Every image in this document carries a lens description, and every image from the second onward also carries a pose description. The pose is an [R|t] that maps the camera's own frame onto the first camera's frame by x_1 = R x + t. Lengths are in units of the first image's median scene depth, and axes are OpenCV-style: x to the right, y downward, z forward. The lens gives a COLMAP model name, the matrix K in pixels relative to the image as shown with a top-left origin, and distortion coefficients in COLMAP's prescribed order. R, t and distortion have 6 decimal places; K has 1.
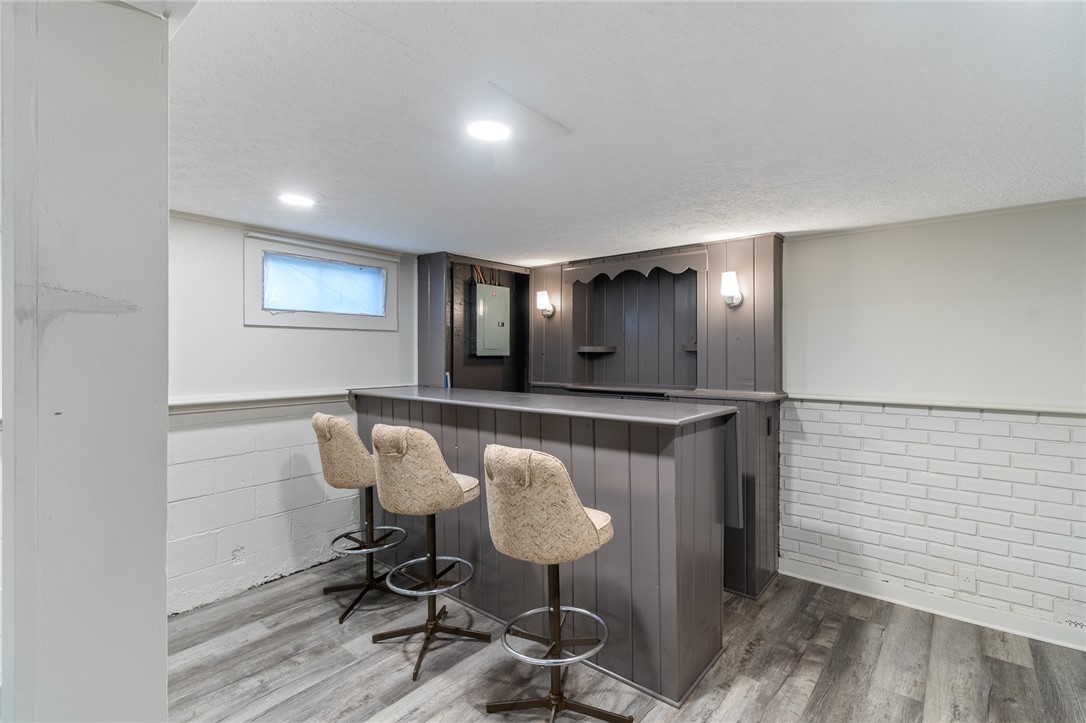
lens RADIAL K [[521.1, 0, 547.6], [0, 521.1, 347.6], [0, 0, 1]] dist [-0.000212, -0.001024]
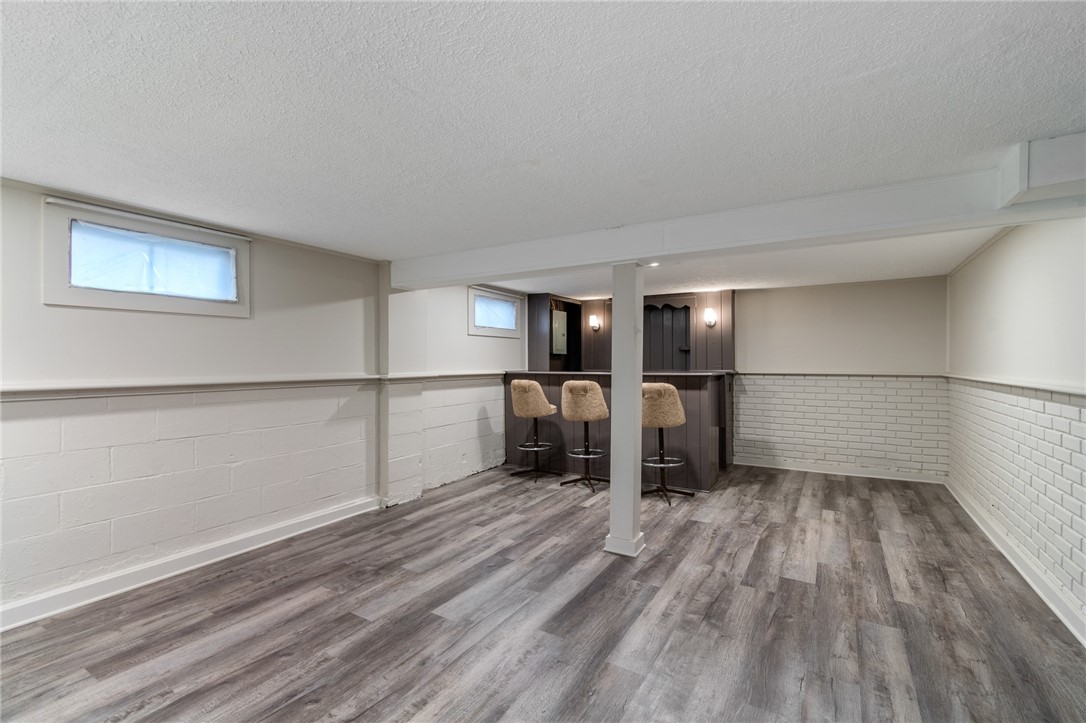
lens RADIAL K [[481.0, 0, 543.2], [0, 481.0, 354.0], [0, 0, 1]] dist [0.001122, -0.000598]
pose [[0.991759, 0.000008, 0.128115, -0.504463], [0.000524, 0.999991, -0.004122, 0.031978], [-0.128114, 0.004156, 0.991751, -0.710246]]
